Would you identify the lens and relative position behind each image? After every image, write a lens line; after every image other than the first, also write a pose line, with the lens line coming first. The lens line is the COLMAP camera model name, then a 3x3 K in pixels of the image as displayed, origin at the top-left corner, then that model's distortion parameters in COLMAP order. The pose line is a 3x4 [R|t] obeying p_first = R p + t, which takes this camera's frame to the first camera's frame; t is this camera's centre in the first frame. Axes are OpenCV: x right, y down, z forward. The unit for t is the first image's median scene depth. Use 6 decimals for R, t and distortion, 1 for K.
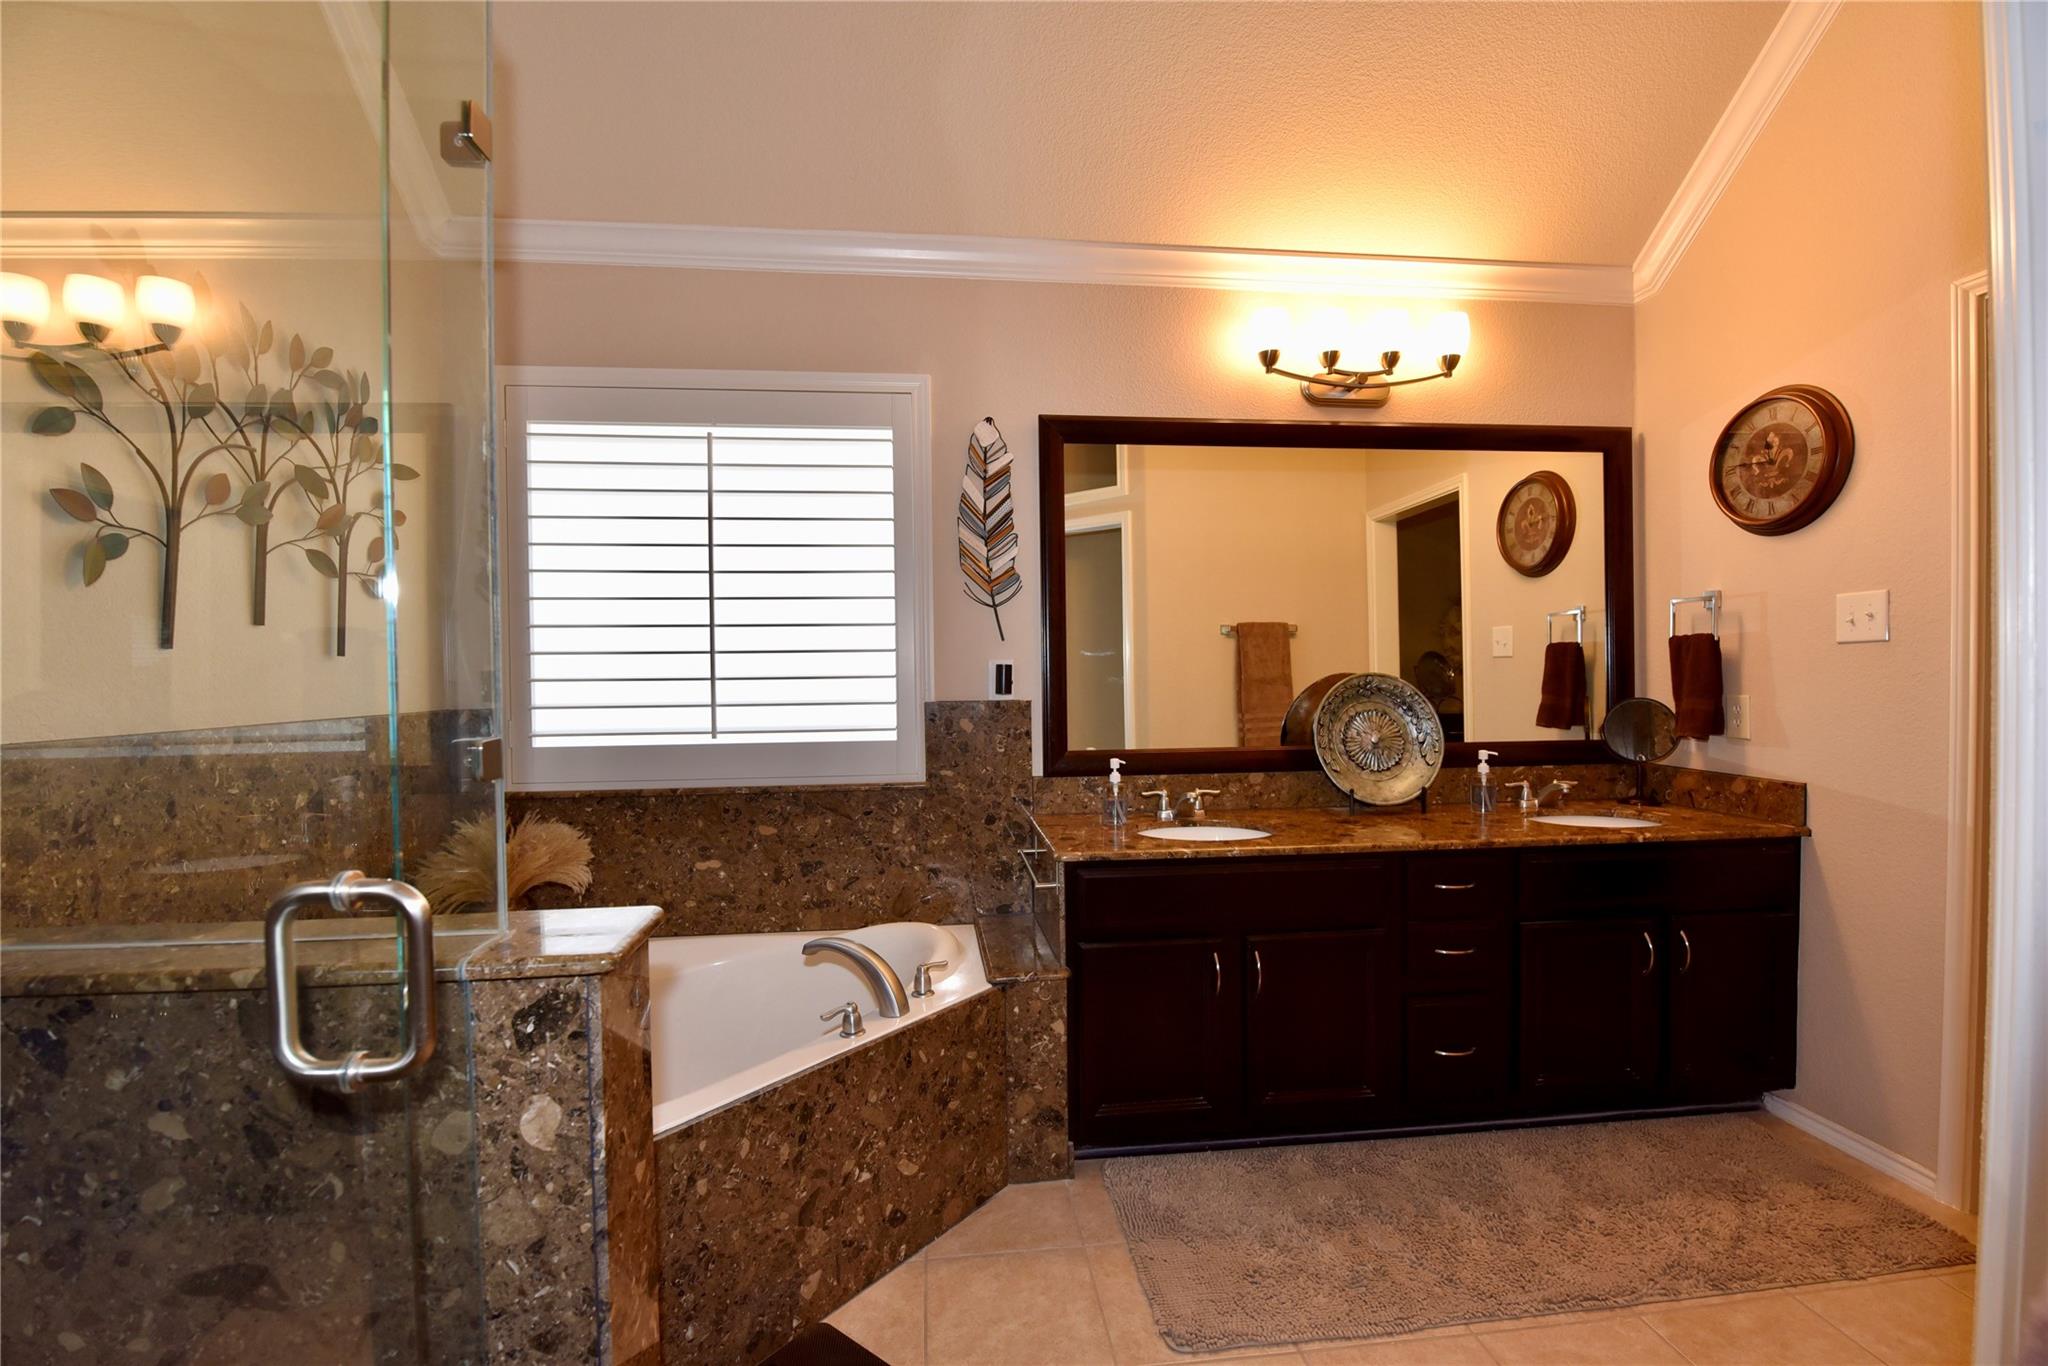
lens RADIAL K [[885.6, 0, 1023.3], [0, 885.6, 680.8], [0, 0, 1]] dist [-0.002686, -0.000497]
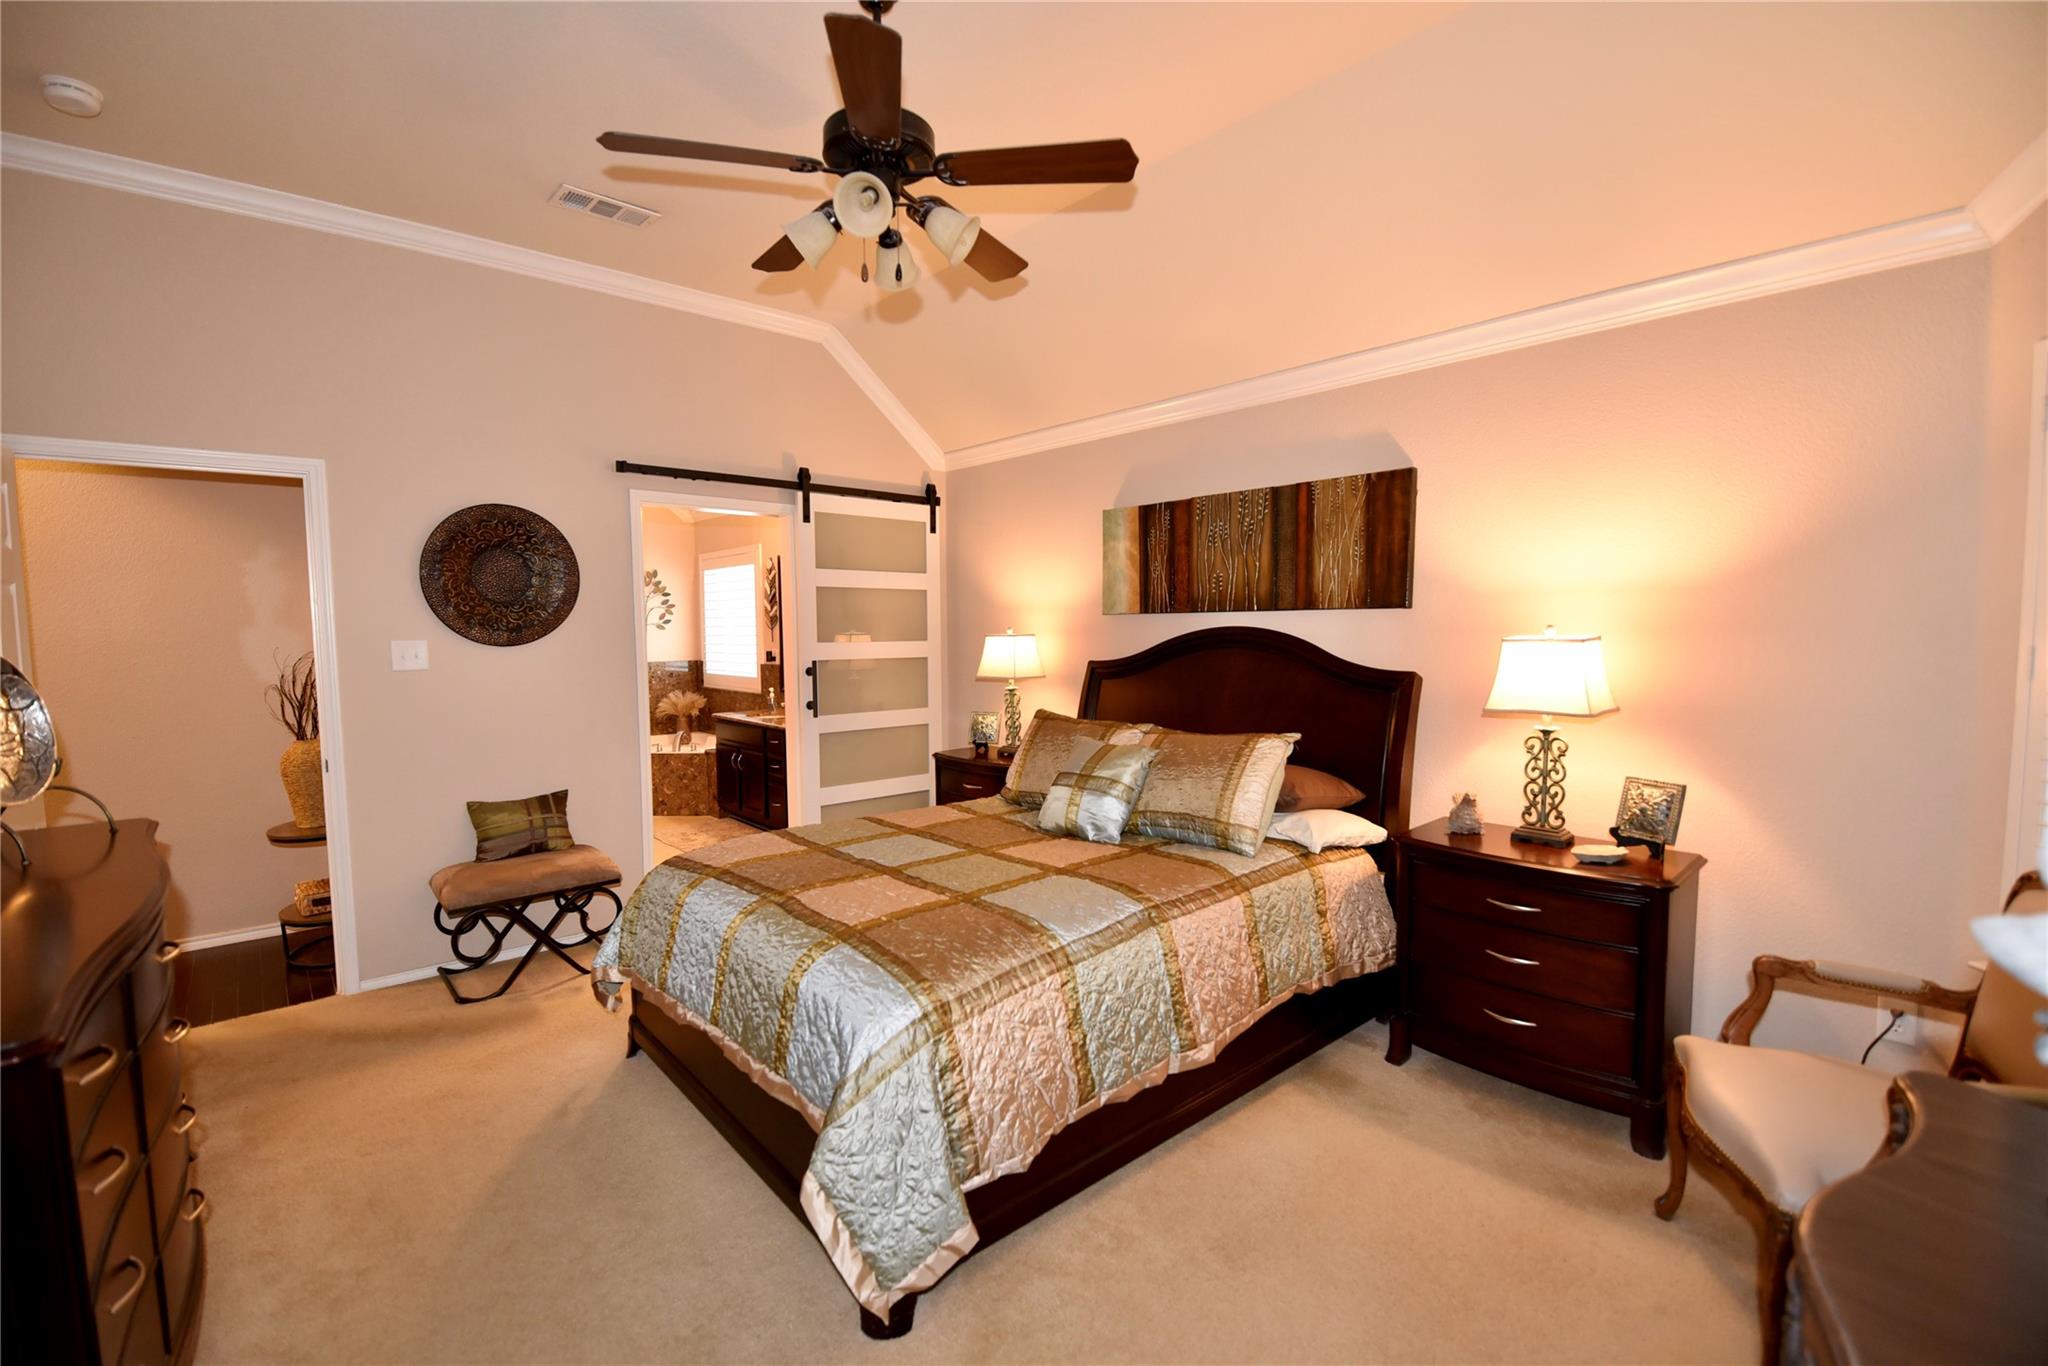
lens RADIAL K [[885.6, 0, 1020.2], [0, 885.6, 685.1], [0, 0, 1]] dist [-0.002686, -0.000497]
pose [[0.572688, 0.057904, -0.817726, 3.379359], [-0.006694, 0.997799, 0.065967, -0.126894], [0.819746, -0.032305, 0.571815, 0.113375]]
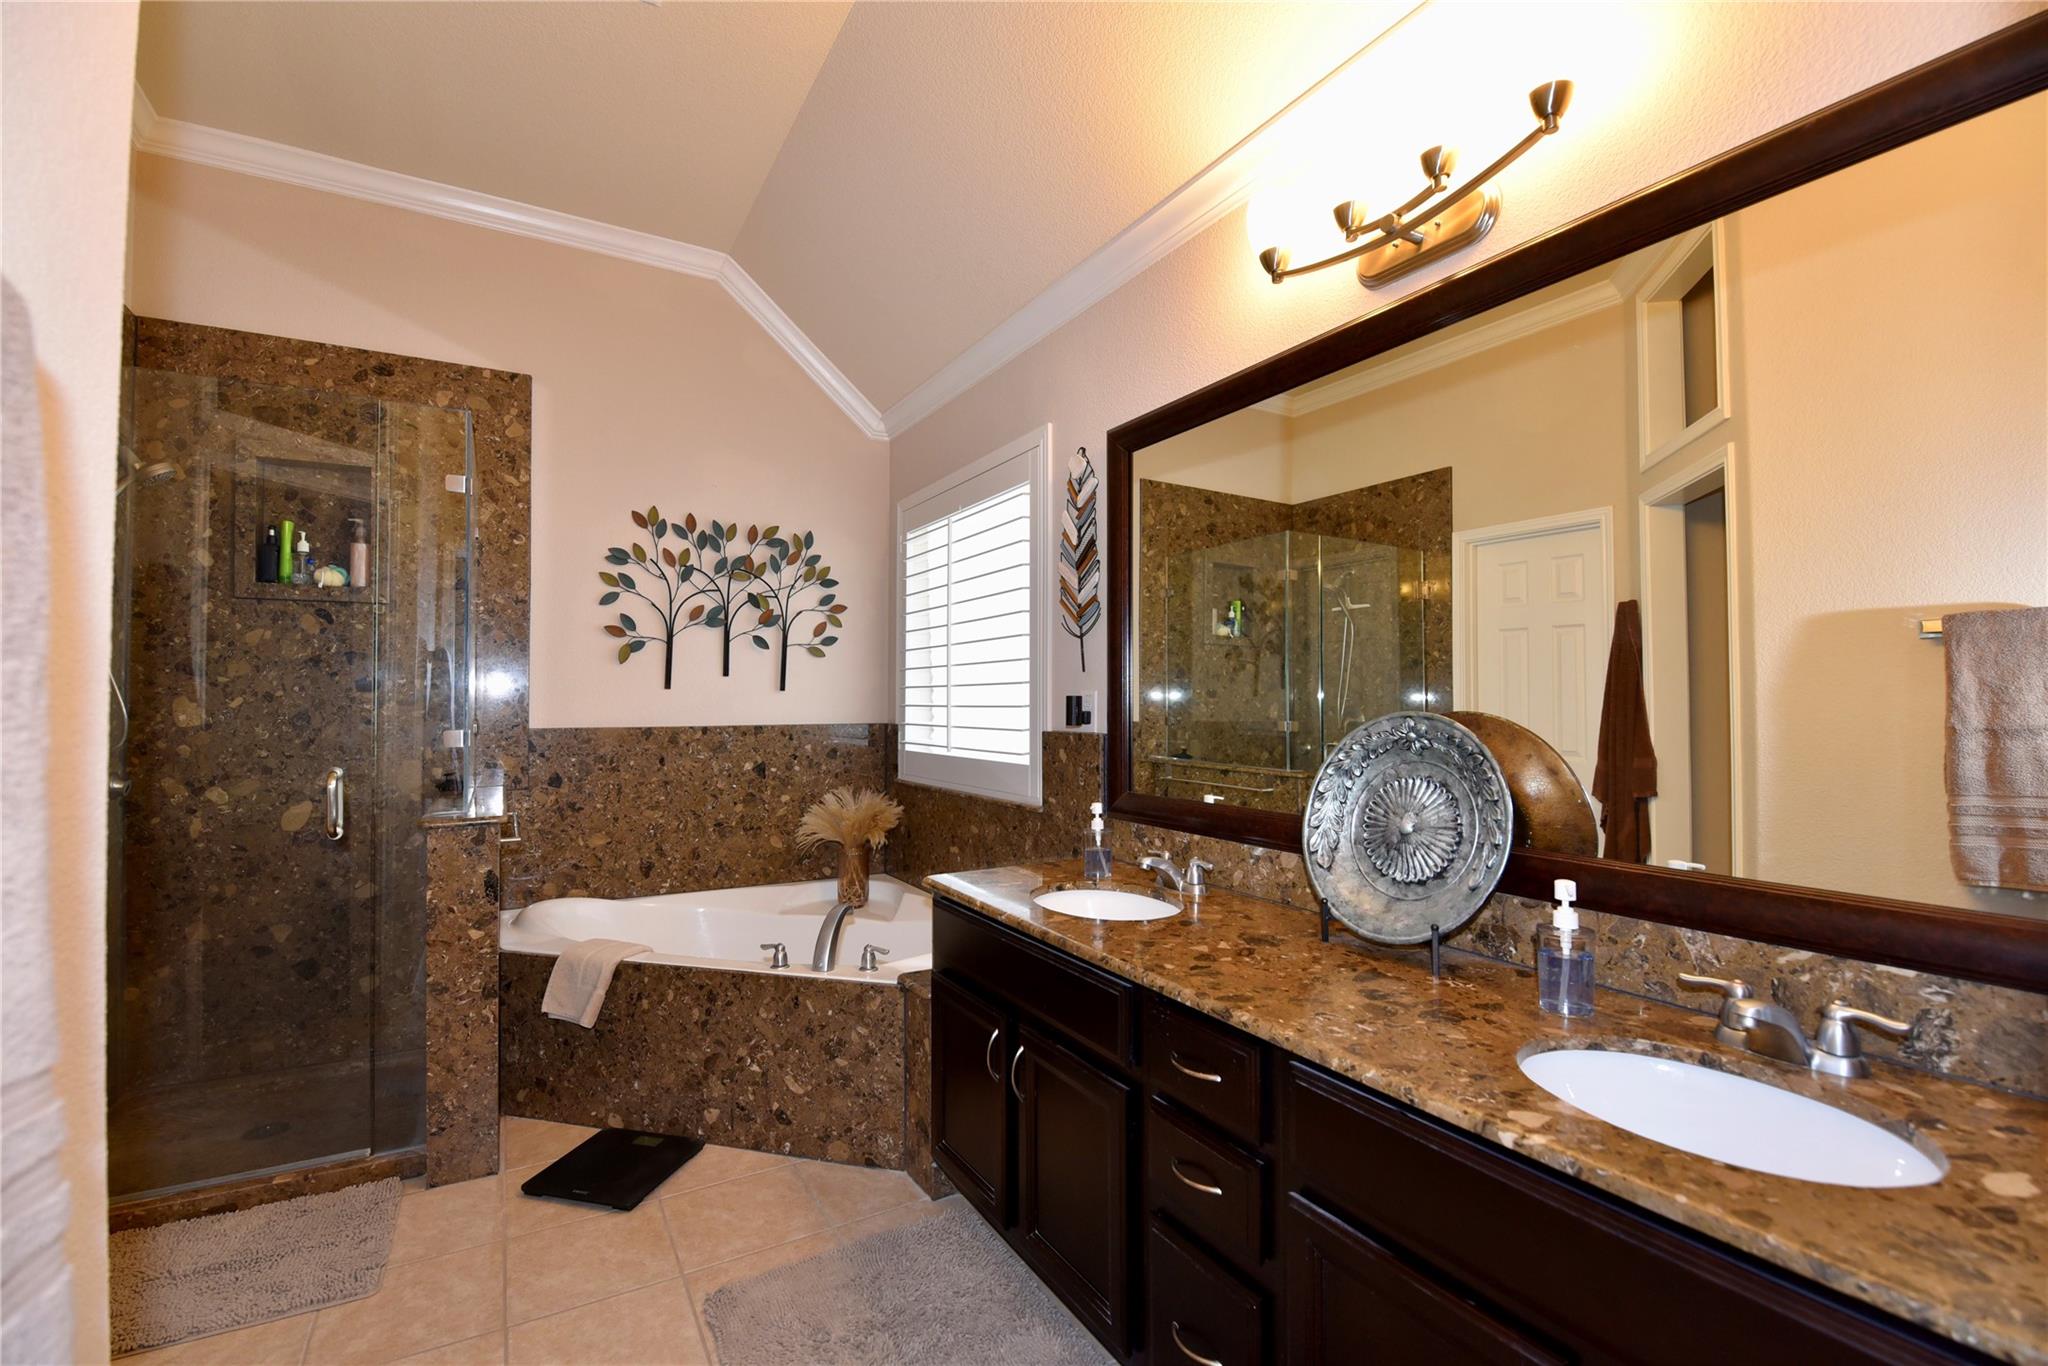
lens RADIAL K [[885.6, 0, 1024.2], [0, 885.6, 681.0], [0, 0, 1]] dist [-0.002686, -0.000497]
pose [[0.402806, -0.012387, -0.915201, 1.107151], [-0.012803, 0.999734, -0.019167, -0.019577], [0.915196, 0.019438, 0.402541, 0.716863]]
